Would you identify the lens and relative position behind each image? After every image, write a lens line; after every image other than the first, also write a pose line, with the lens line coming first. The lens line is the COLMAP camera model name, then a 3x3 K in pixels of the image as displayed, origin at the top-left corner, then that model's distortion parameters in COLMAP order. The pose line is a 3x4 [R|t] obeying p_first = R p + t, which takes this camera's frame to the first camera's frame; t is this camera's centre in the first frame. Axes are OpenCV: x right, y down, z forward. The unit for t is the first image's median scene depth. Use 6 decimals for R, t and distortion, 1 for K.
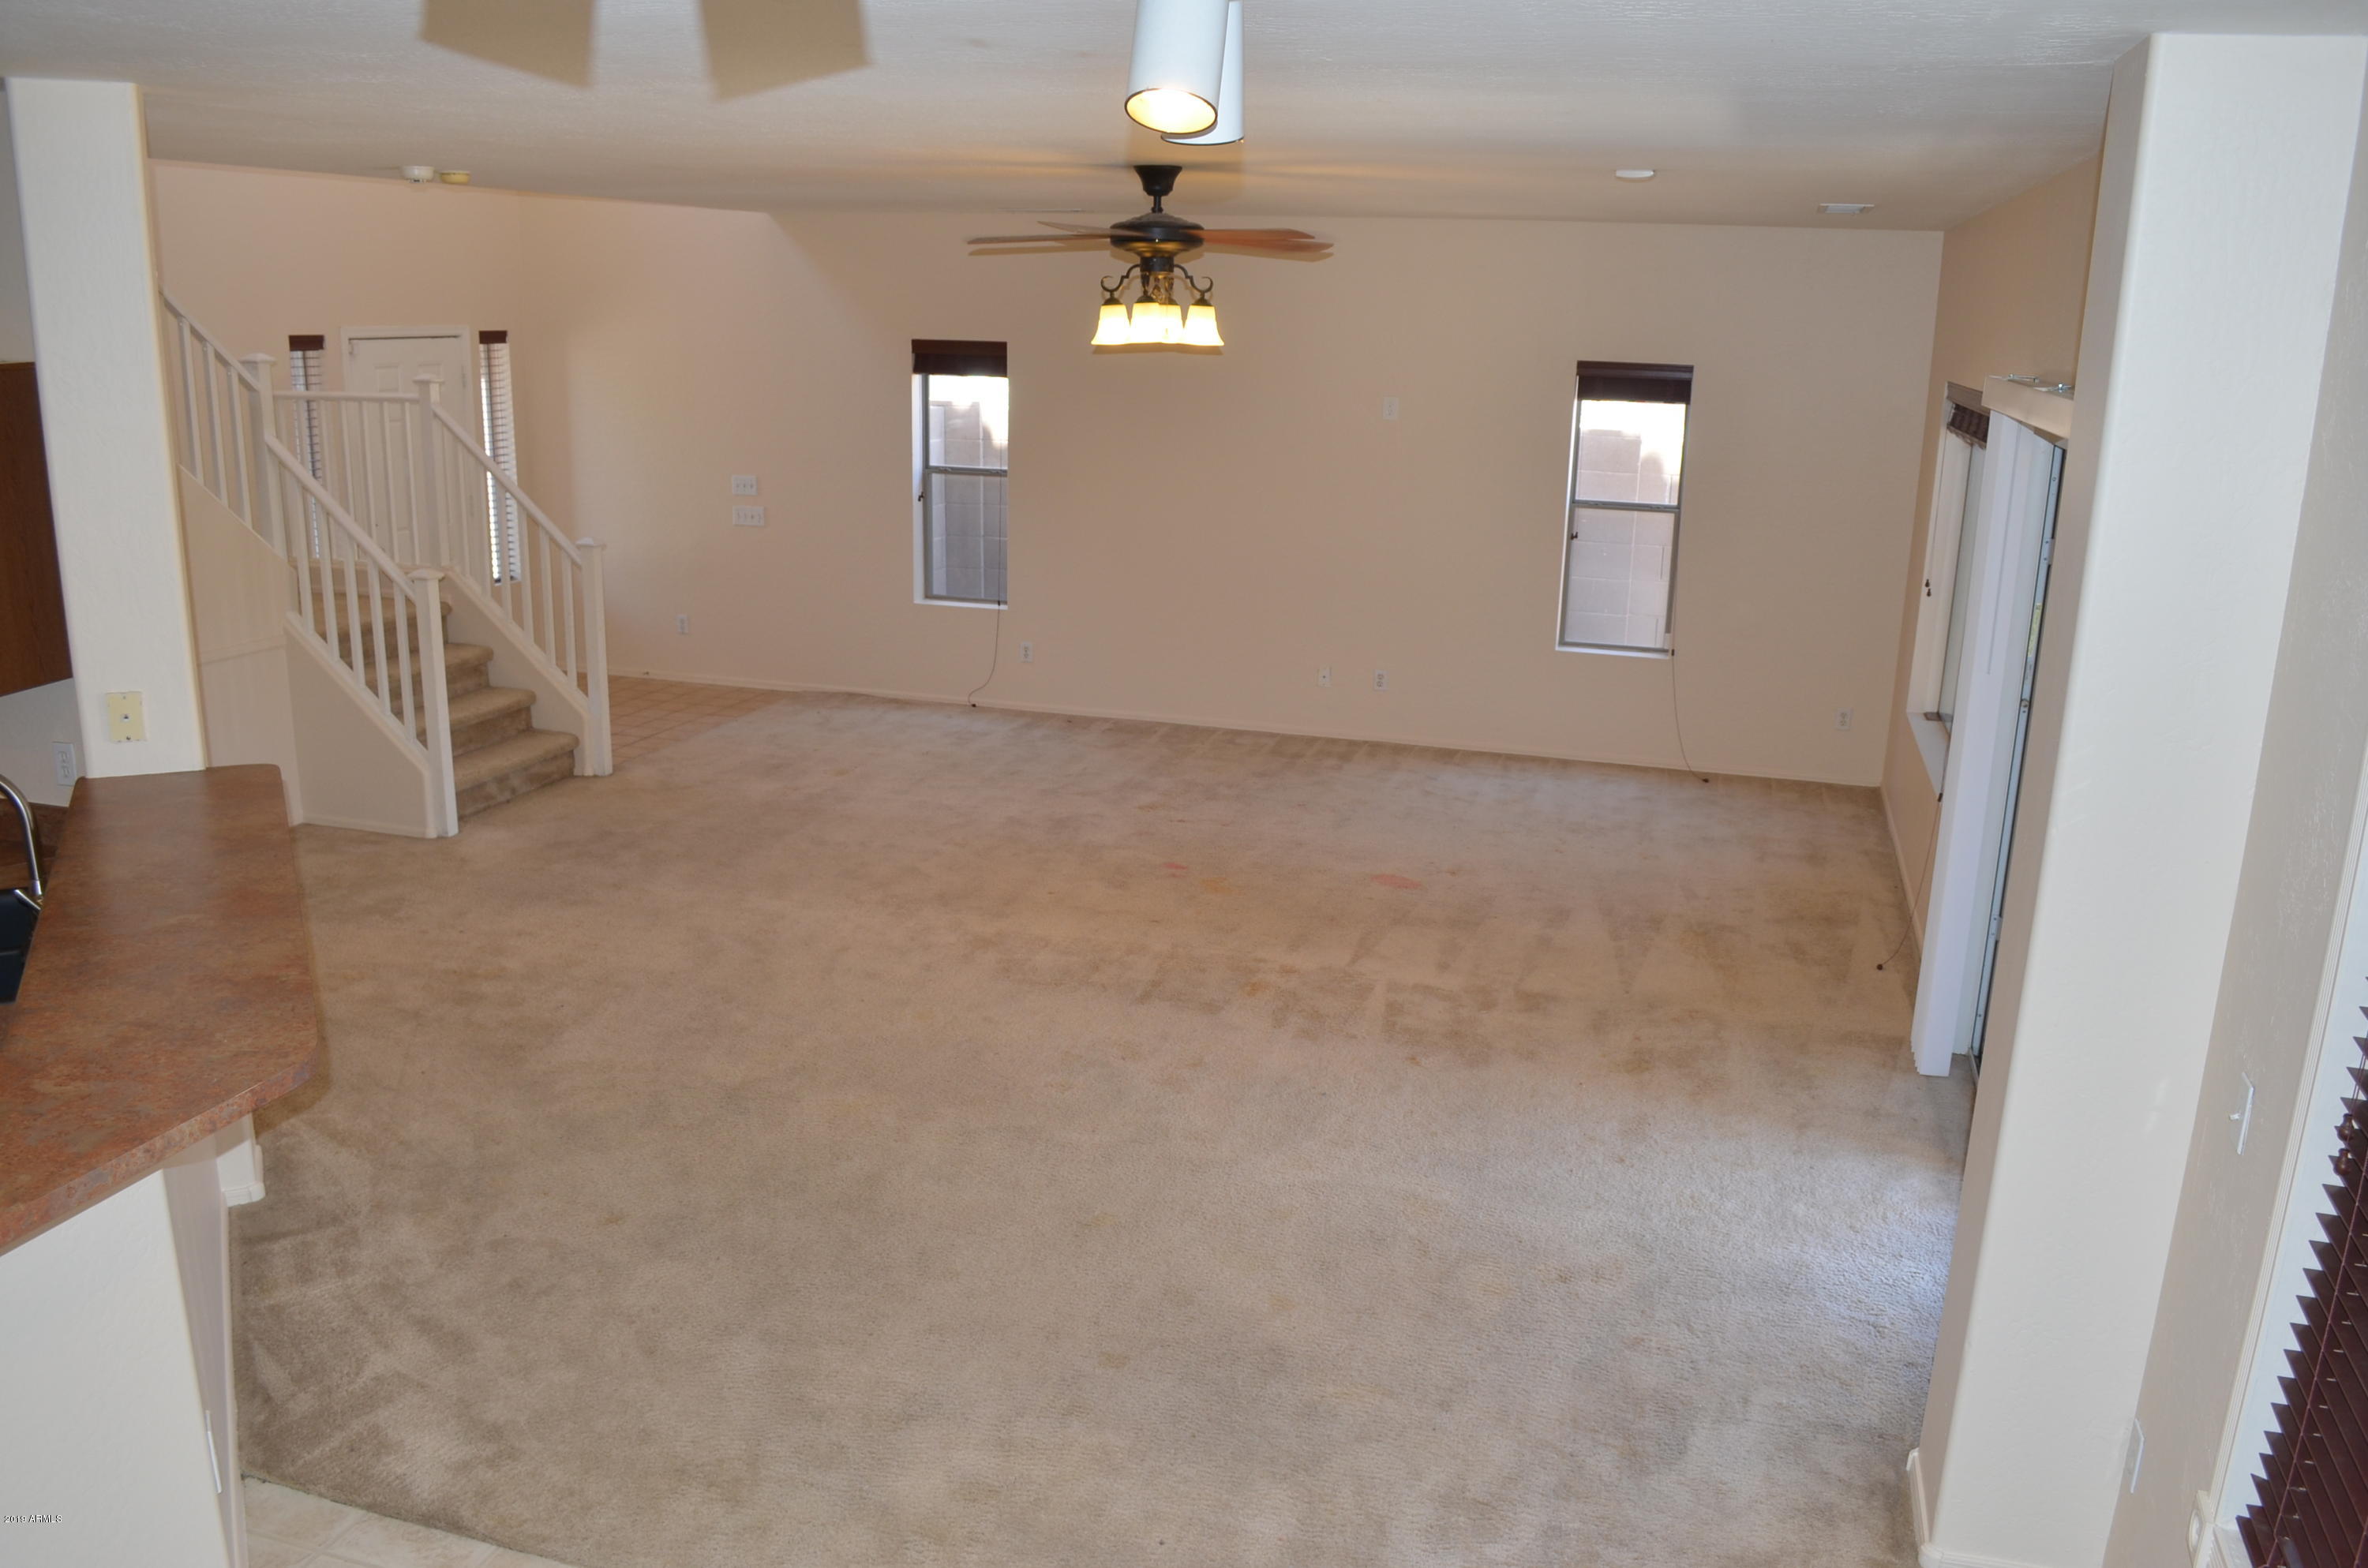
lens RADIAL K [[1848.6, 0, 1204.5], [0, 1848.6, 805.1], [0, 0, 1]] dist [-0.079161, 0.001259]
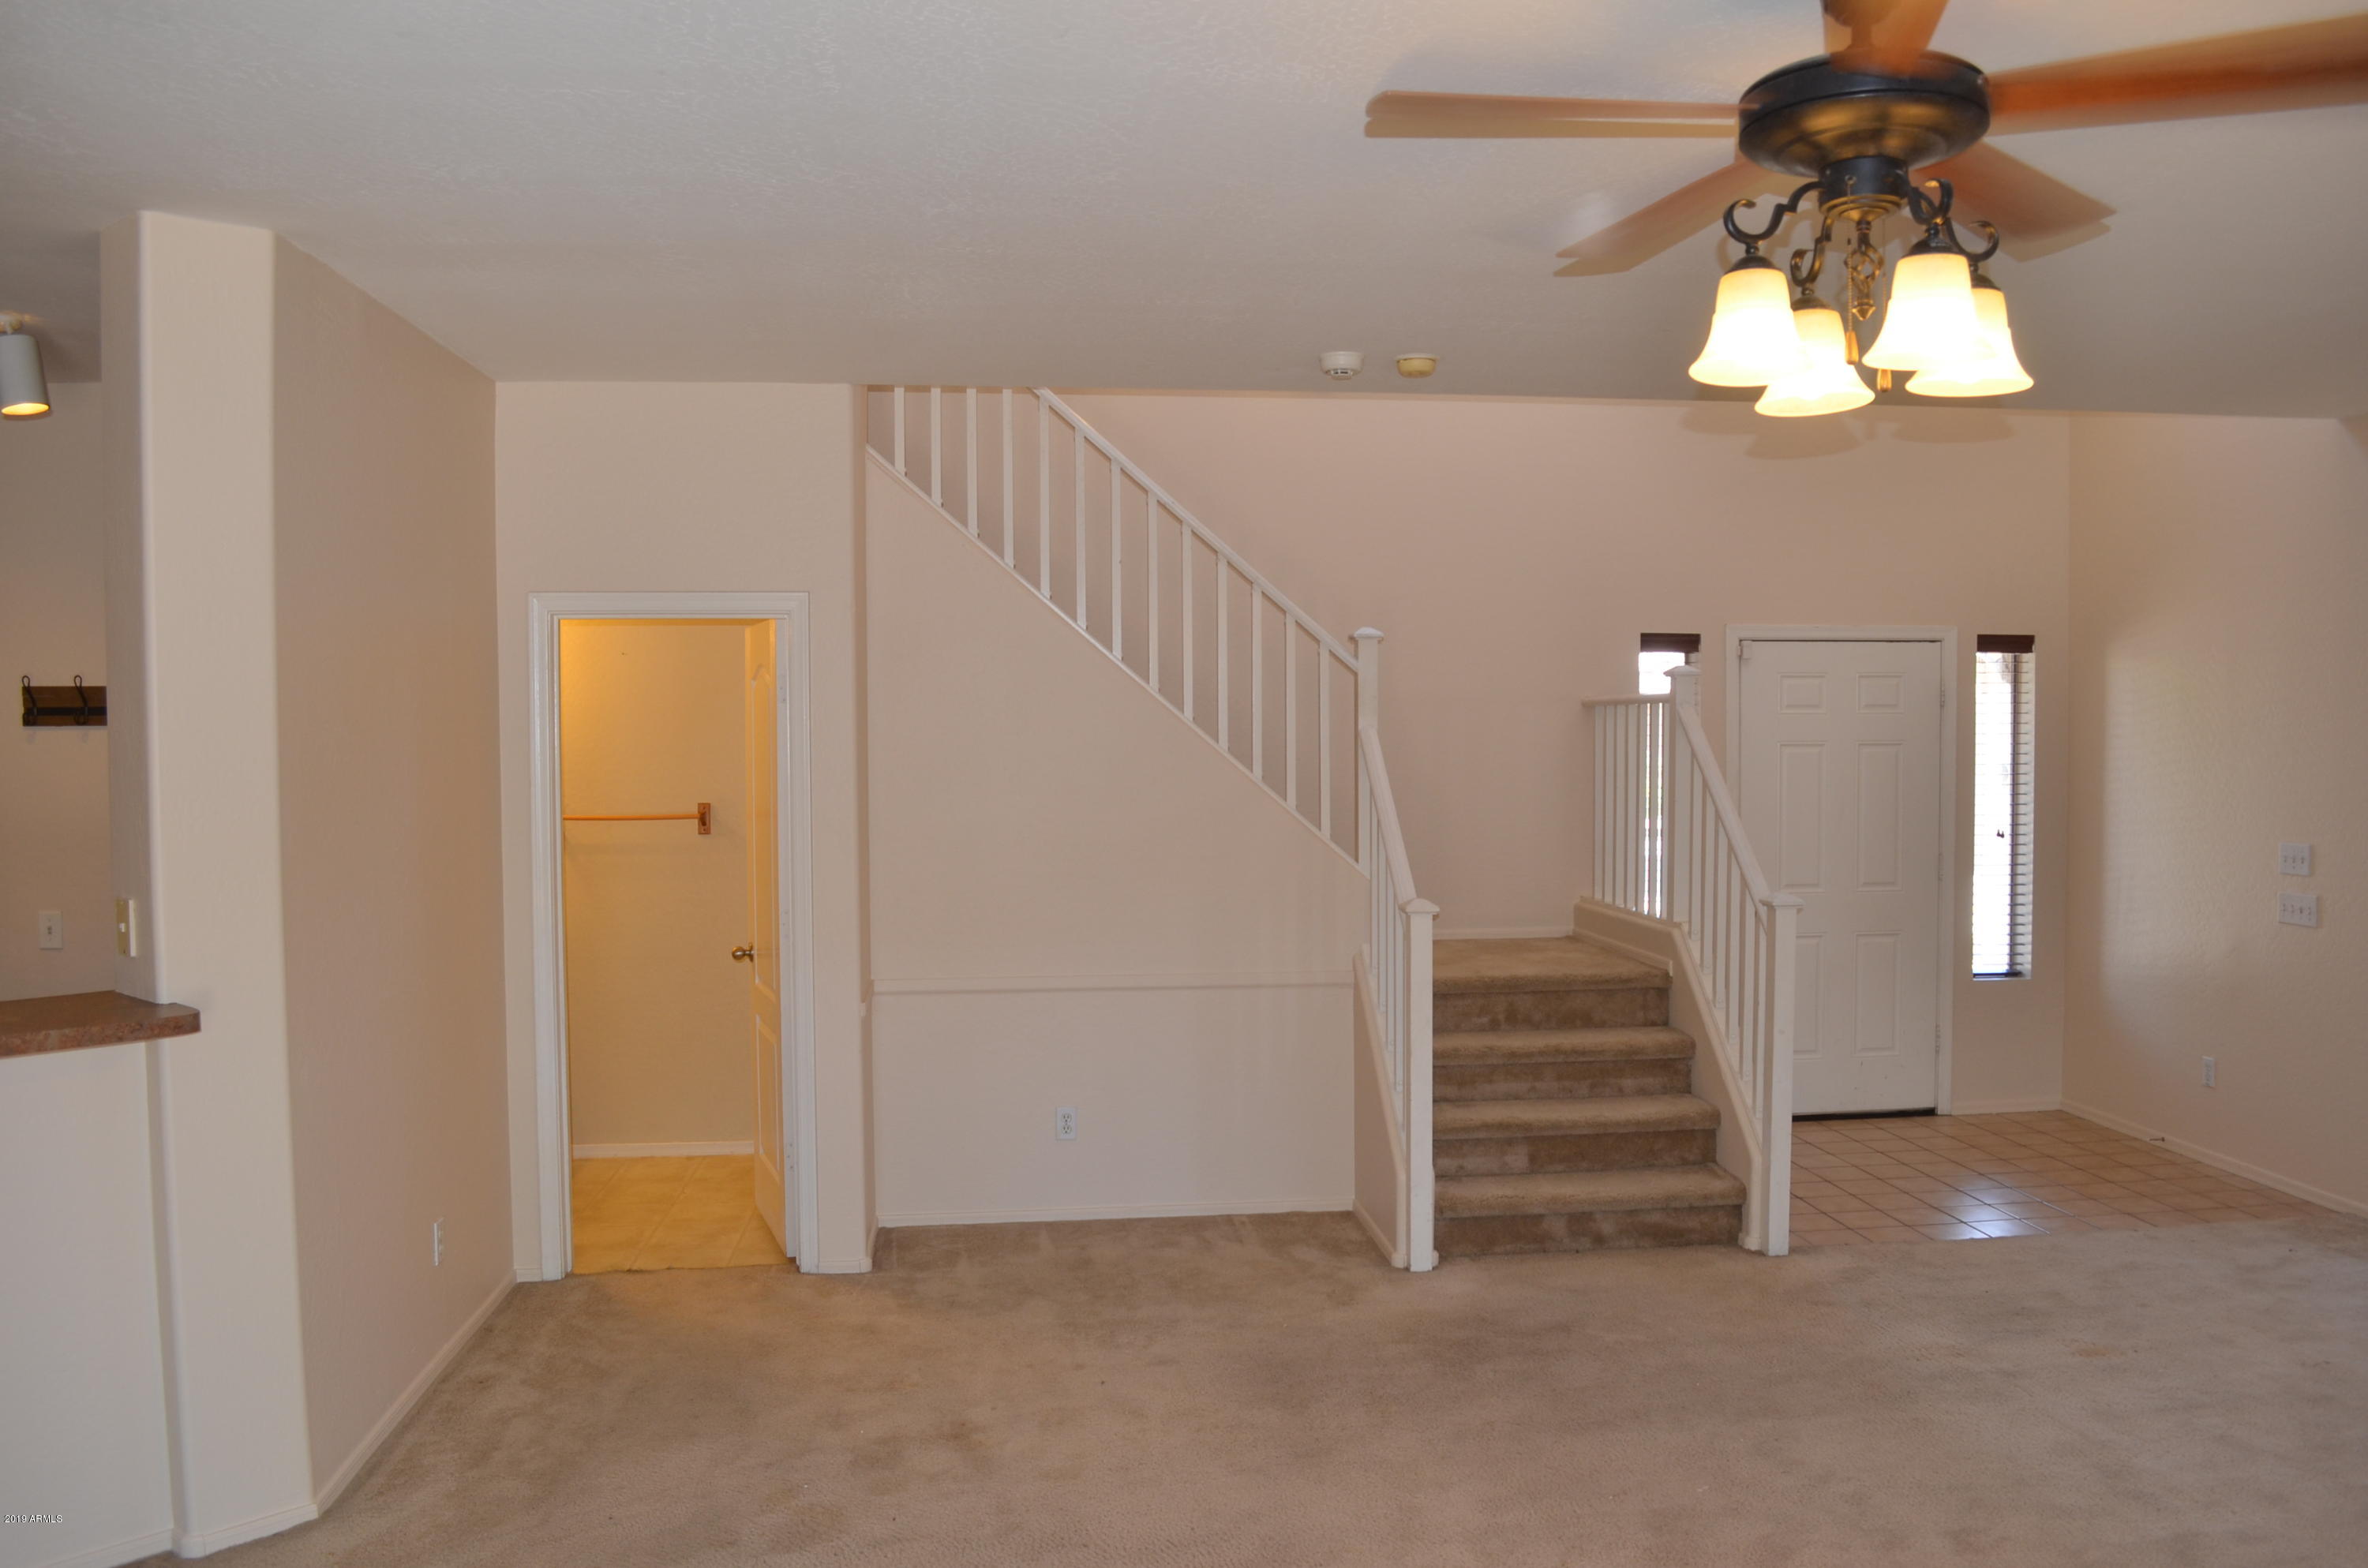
lens RADIAL K [[1848.6, 0, 1204.5], [0, 1848.6, 805.1], [0, 0, 1]] dist [-0.079161, 0.001259]
pose [[0.393503, 0.013382, -0.919226, 0.206482], [-0.226005, 0.970616, -0.082618, -0.078940], [0.891110, 0.240260, 0.384965, 0.580260]]
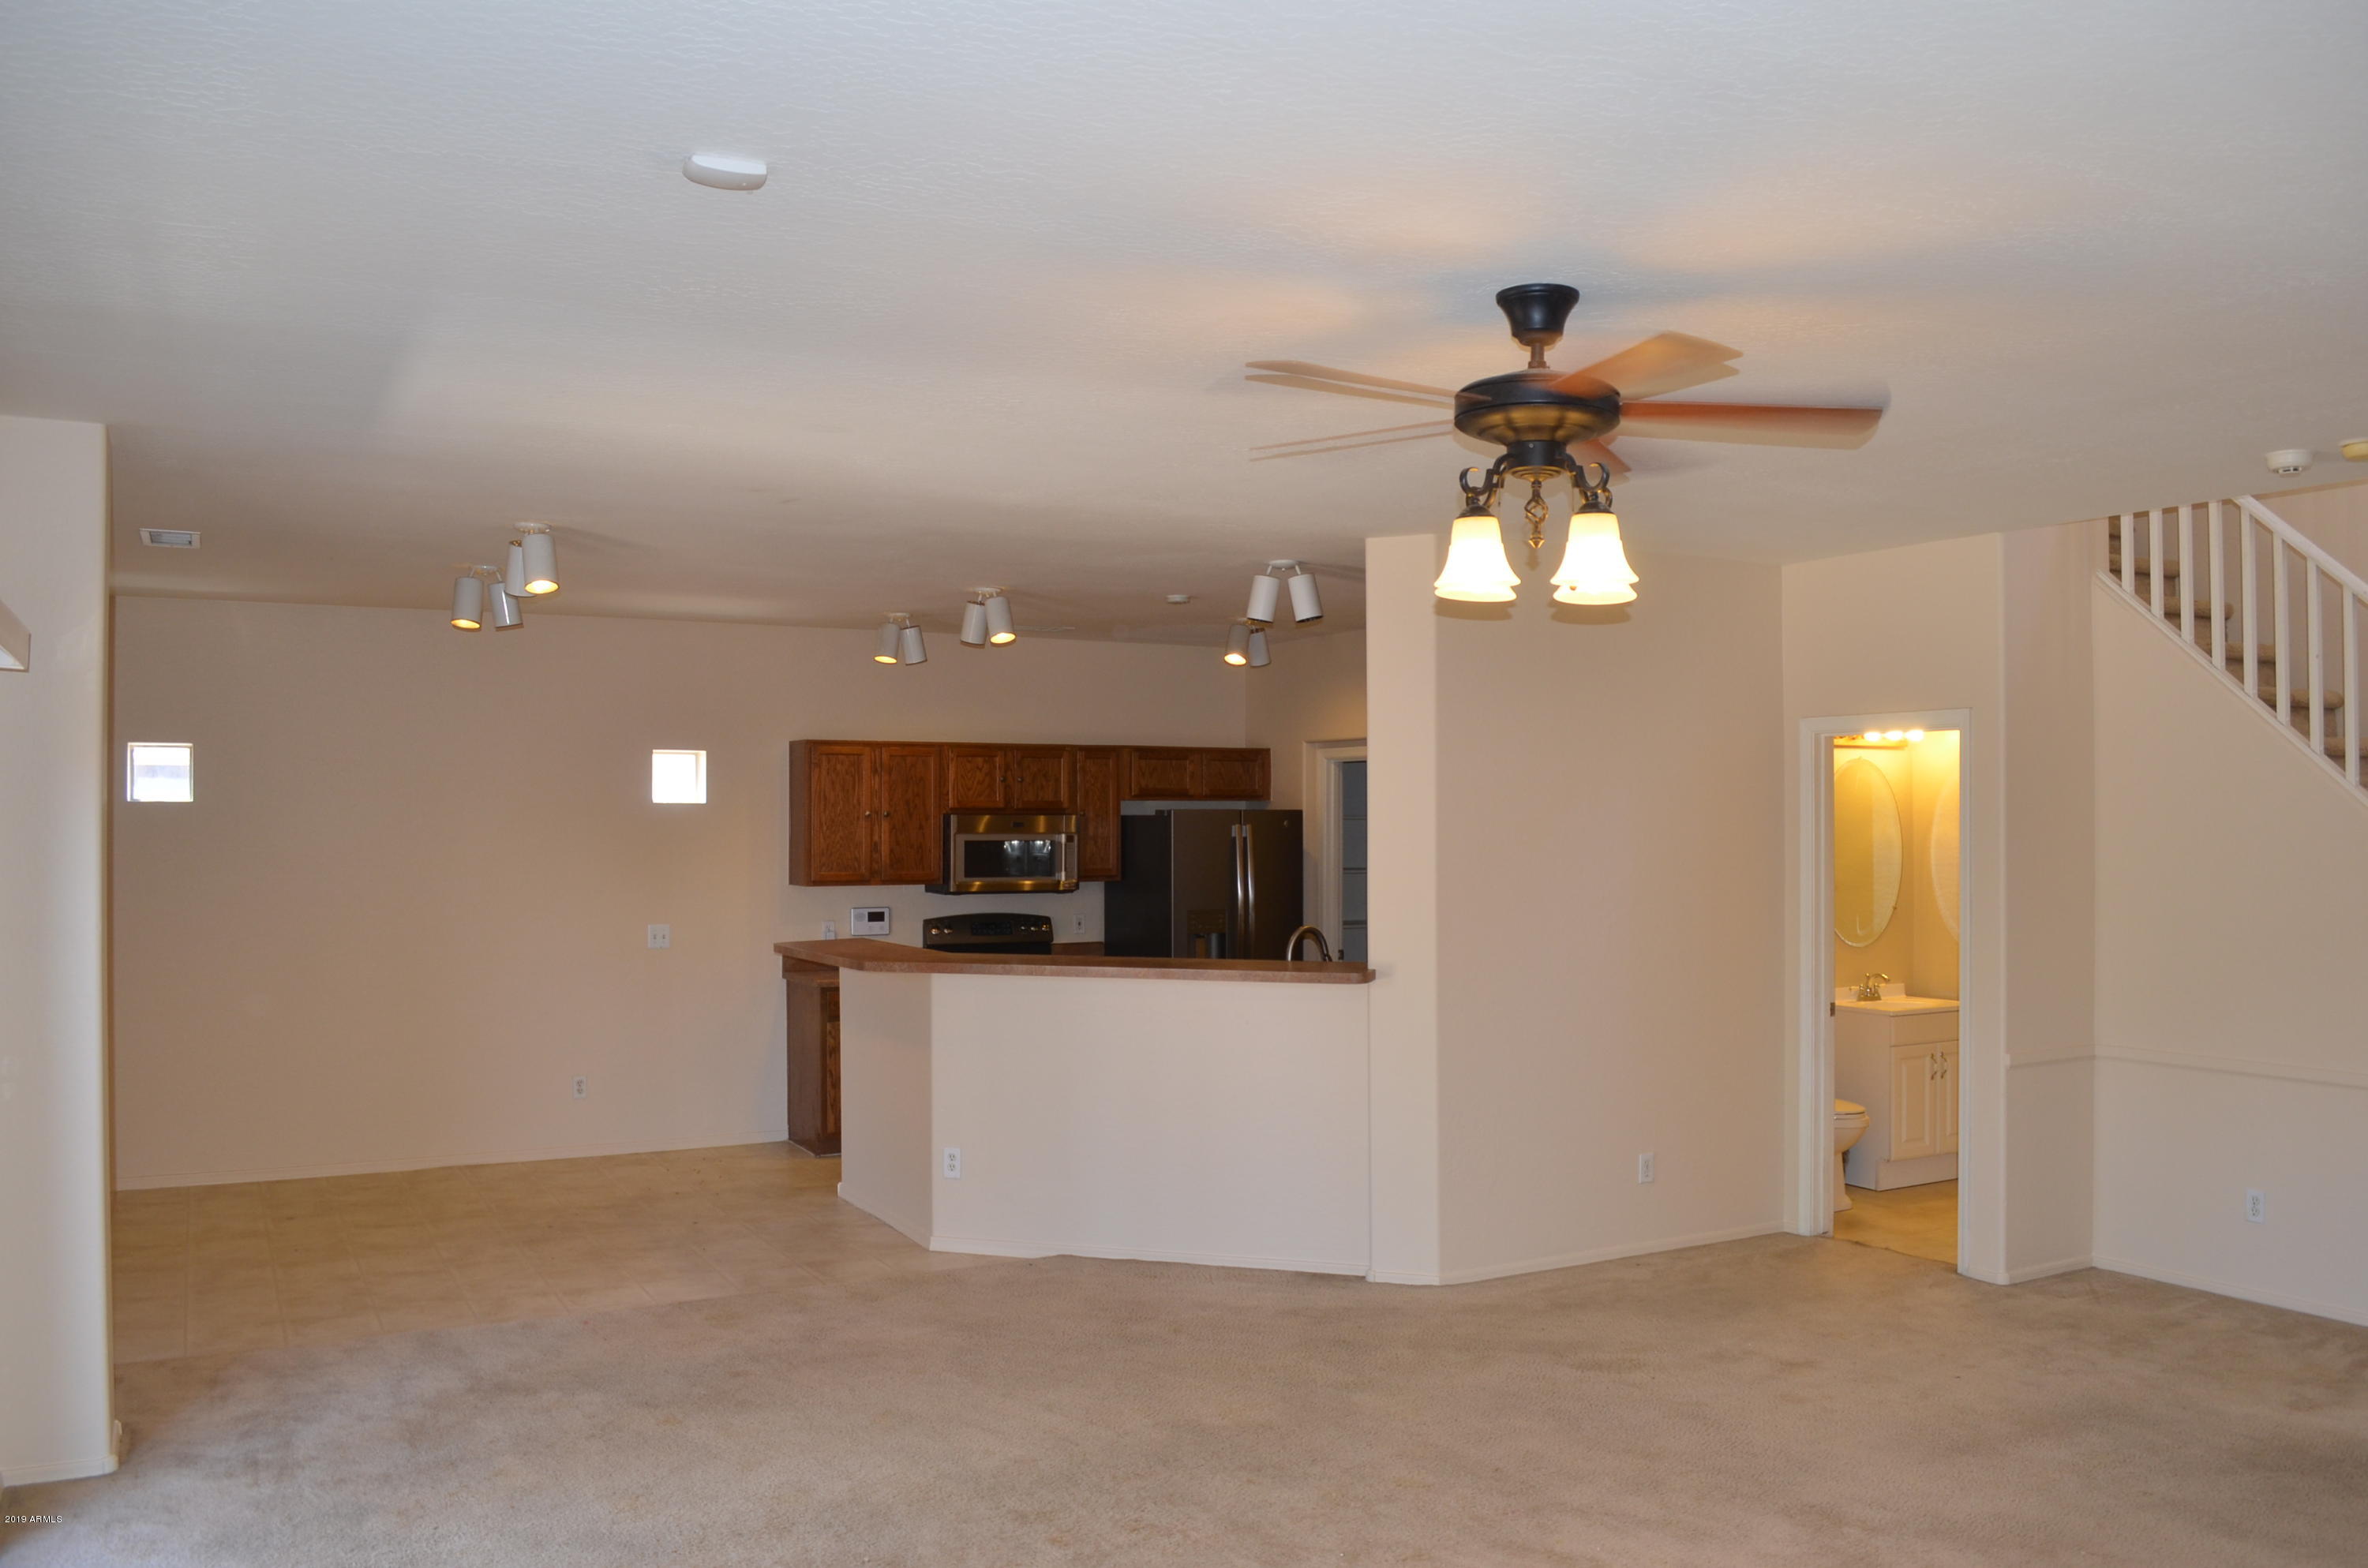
lens RADIAL K [[1848.6, 0, 1204.5], [0, 1848.6, 805.1], [0, 0, 1]] dist [-0.079161, 0.001259]
pose [[-0.703144, -0.027867, -0.710502, 0.343716], [-0.200308, 0.966526, 0.160325, -0.199318], [0.682250, 0.255051, -0.685188, 1.031940]]
